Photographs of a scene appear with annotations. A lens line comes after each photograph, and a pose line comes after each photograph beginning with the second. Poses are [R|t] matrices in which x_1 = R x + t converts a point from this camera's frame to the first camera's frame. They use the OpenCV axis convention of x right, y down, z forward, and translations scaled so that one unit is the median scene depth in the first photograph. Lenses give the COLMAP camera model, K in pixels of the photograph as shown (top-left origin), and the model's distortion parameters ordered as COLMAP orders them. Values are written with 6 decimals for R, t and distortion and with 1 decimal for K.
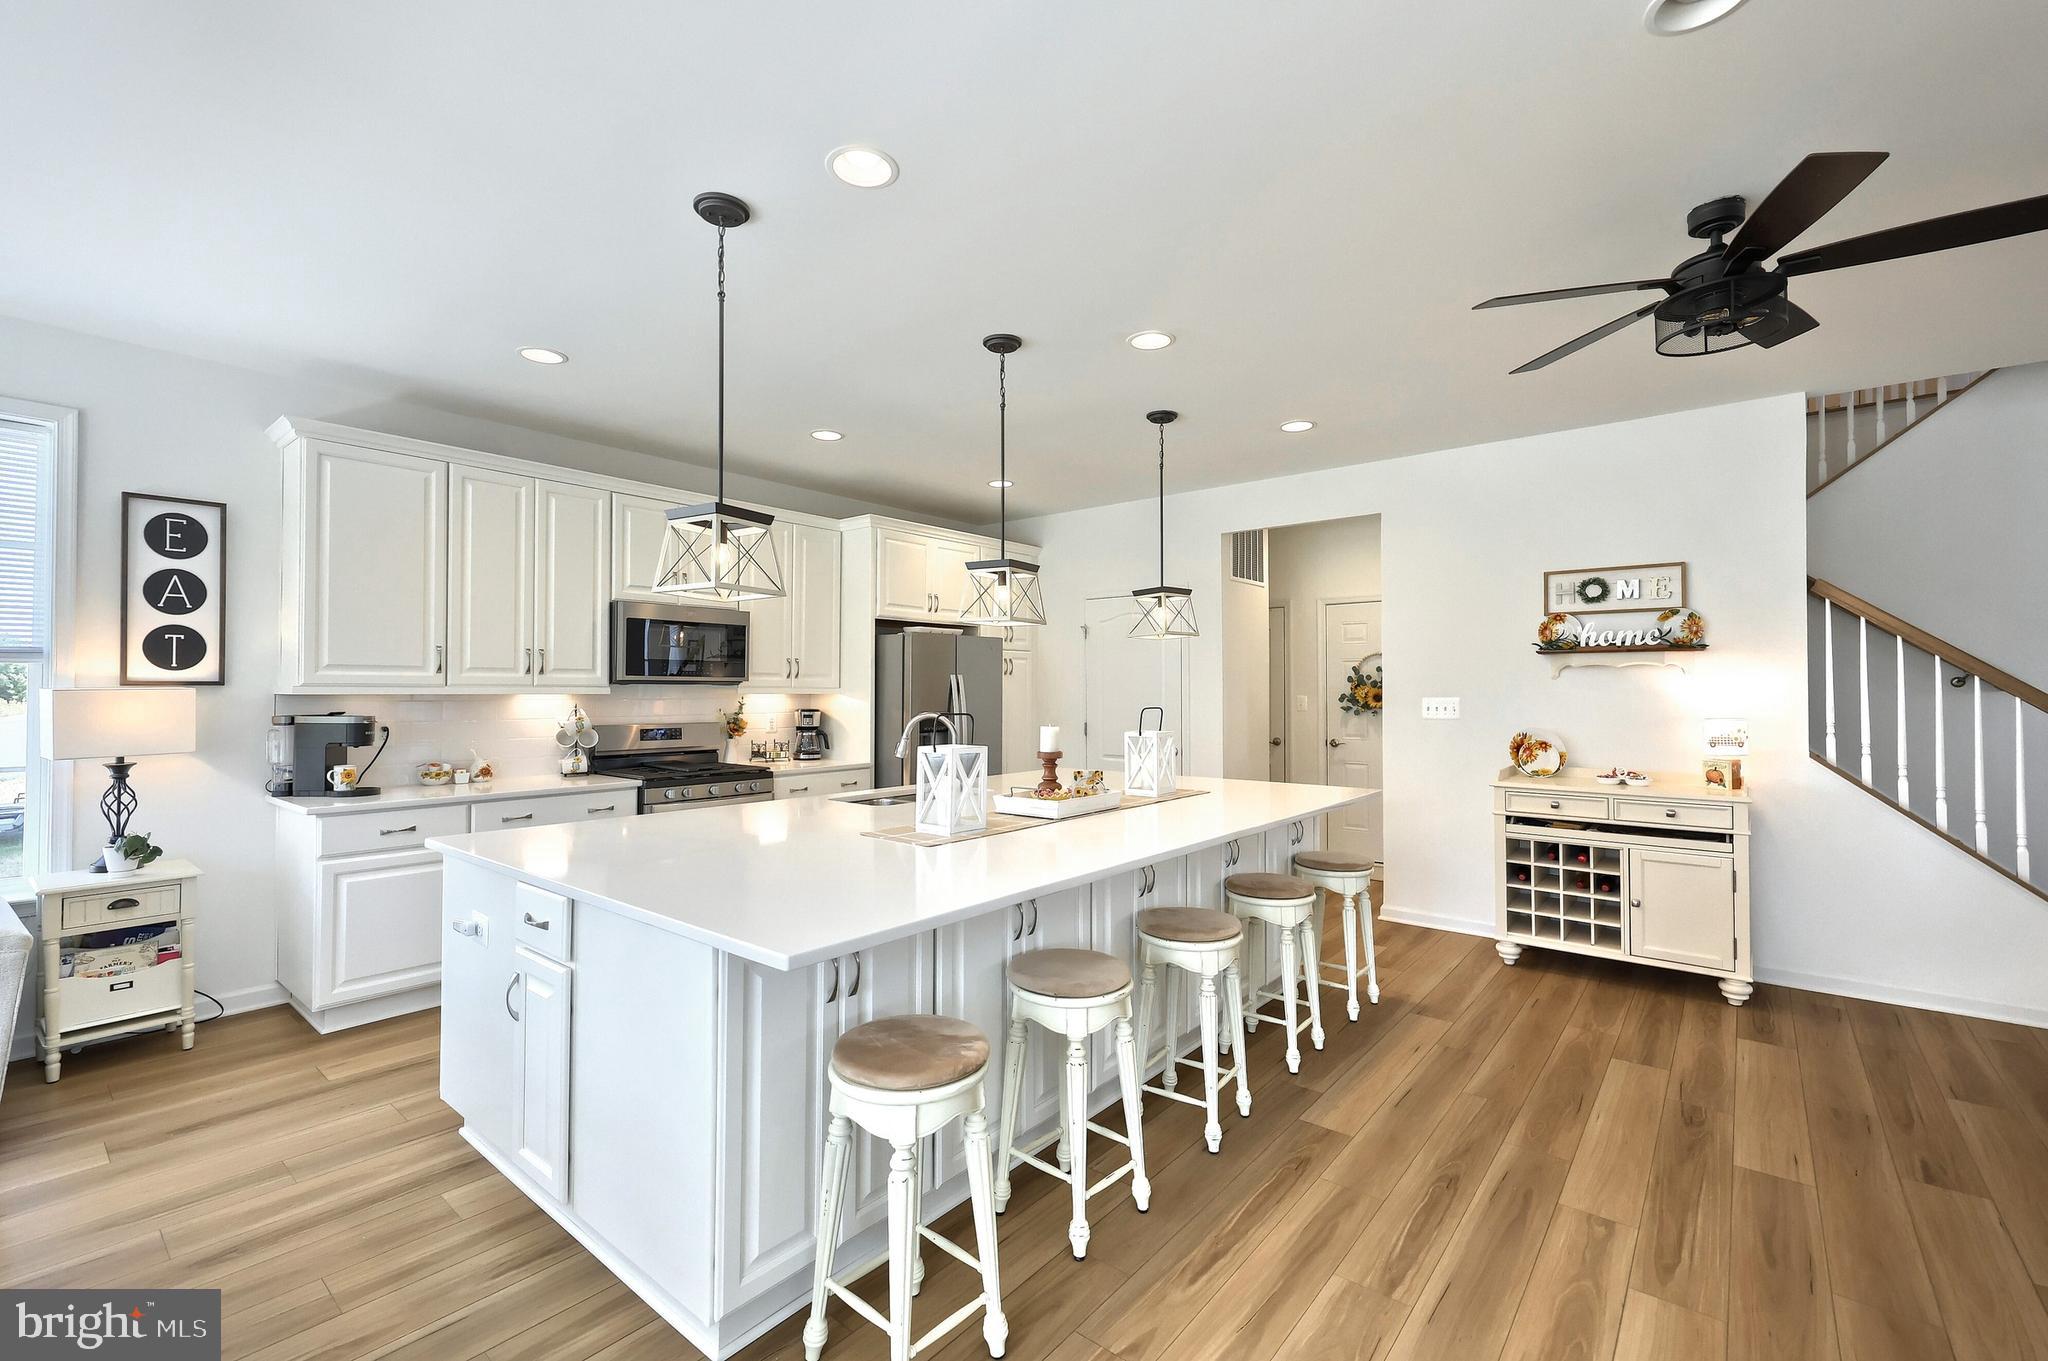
lens RADIAL K [[884.9, 0, 1026.2], [0, 884.9, 670.9], [0, 0, 1]] dist [-0.000598, 0.000685]
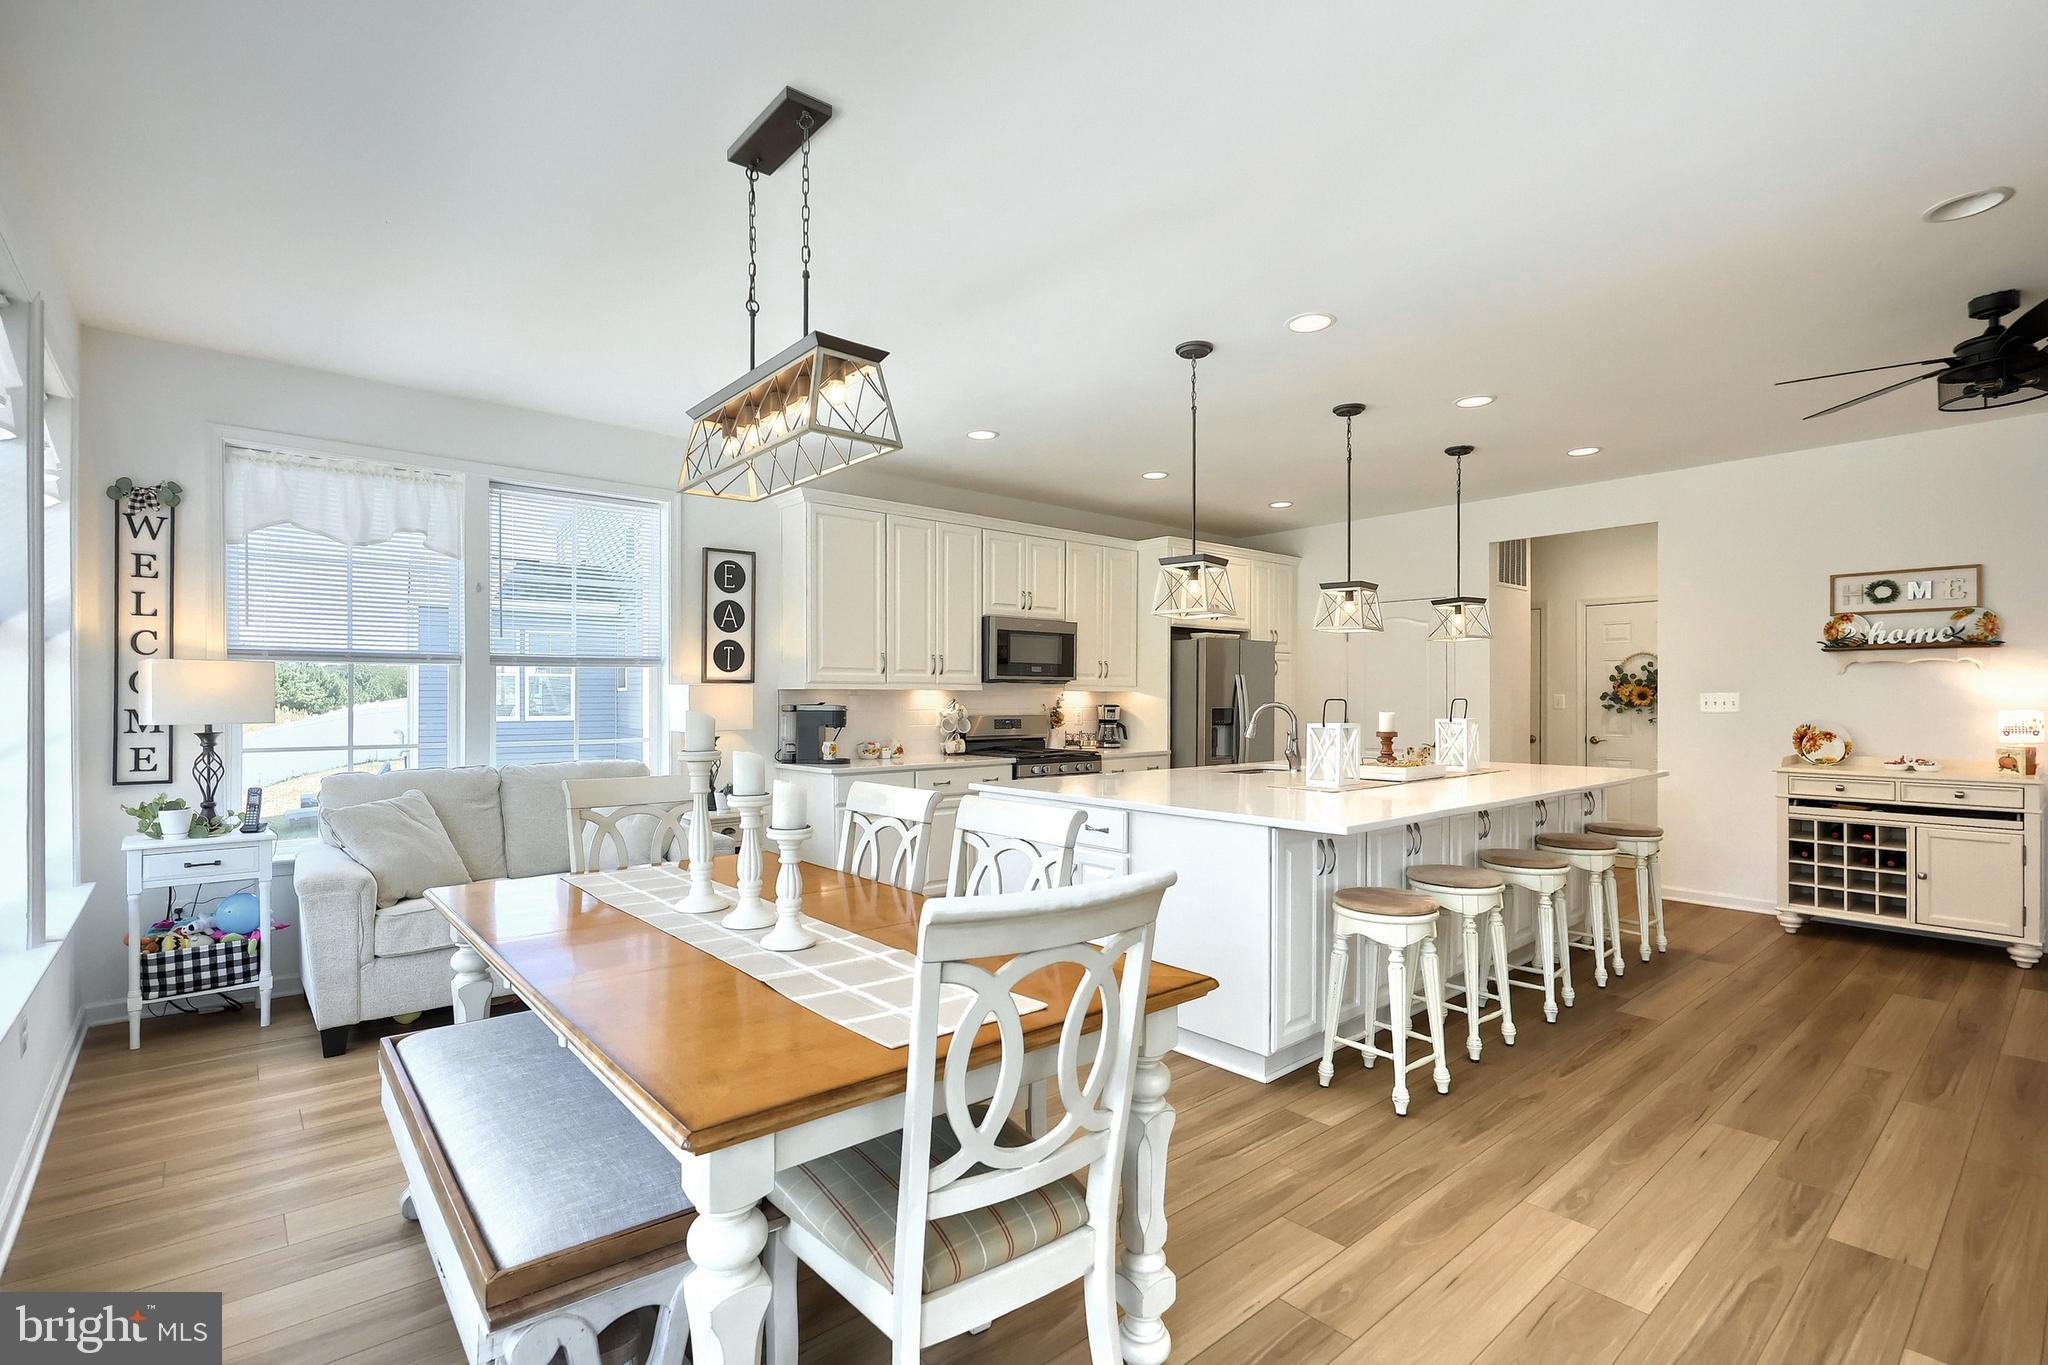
lens RADIAL K [[936.4, 0, 1018.9], [0, 936.4, 695.5], [0, 0, 1]] dist [0.001319, -0.000804]
pose [[0.984287, -0.001180, -0.176572, -0.214392], [0.004727, 0.999795, 0.019666, 0.008682], [0.176513, -0.020192, 0.984091, -0.345757]]
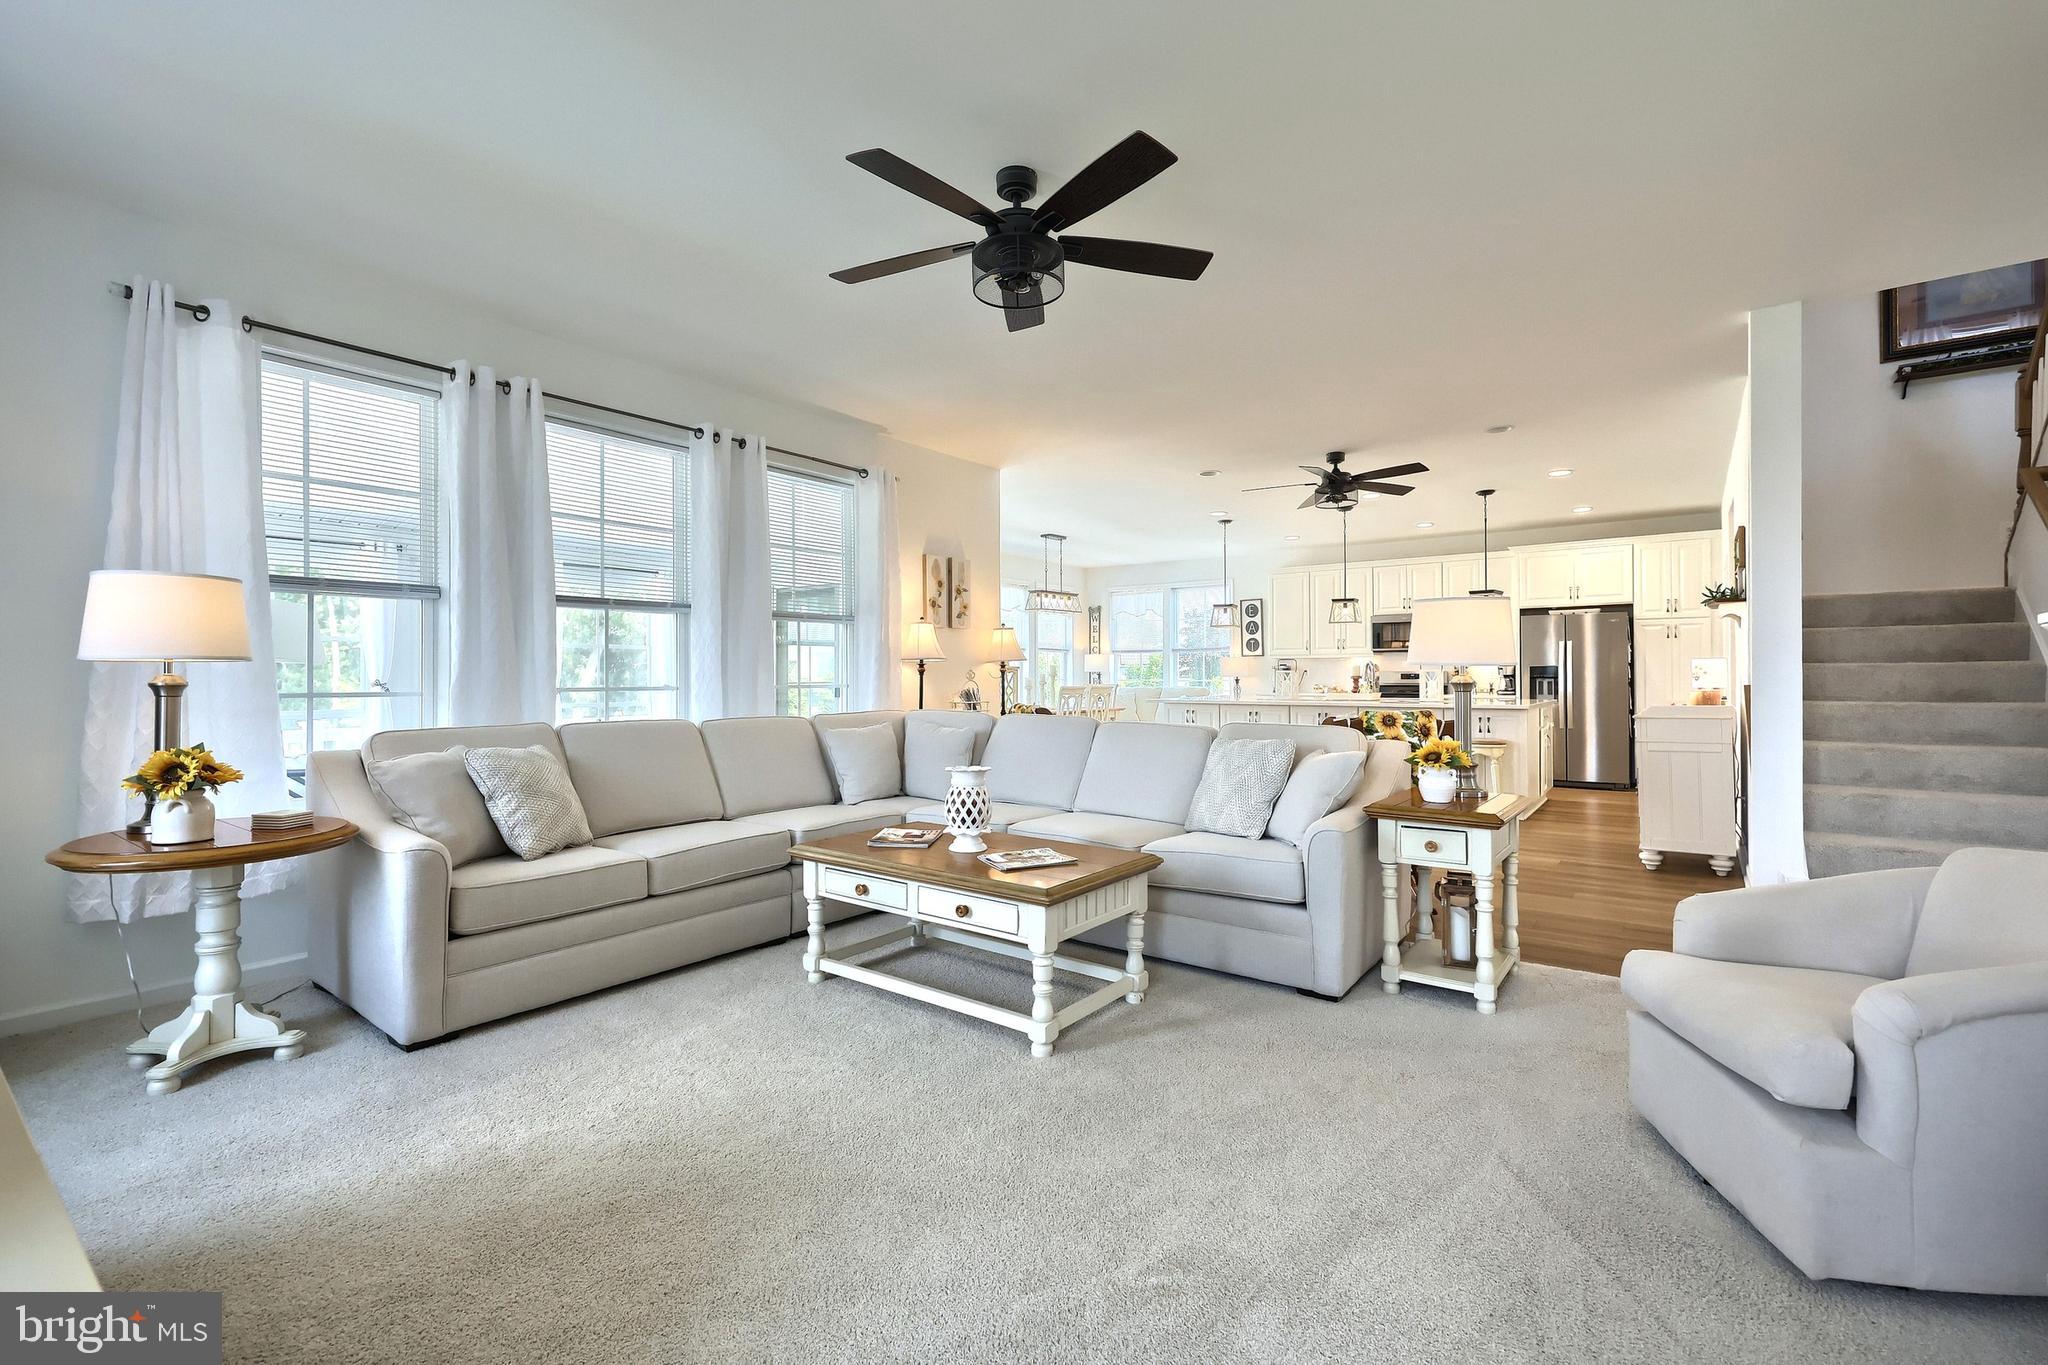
lens RADIAL K [[884.9, 0, 1008.0], [0, 884.9, 681.7], [0, 0, 1]] dist [-0.000598, 0.000685]
pose [[0.047652, 0.005539, -0.998849, 2.022815], [0.026090, 0.999637, 0.006788, 0.057441], [0.998523, -0.026383, 0.047490, -0.062672]]
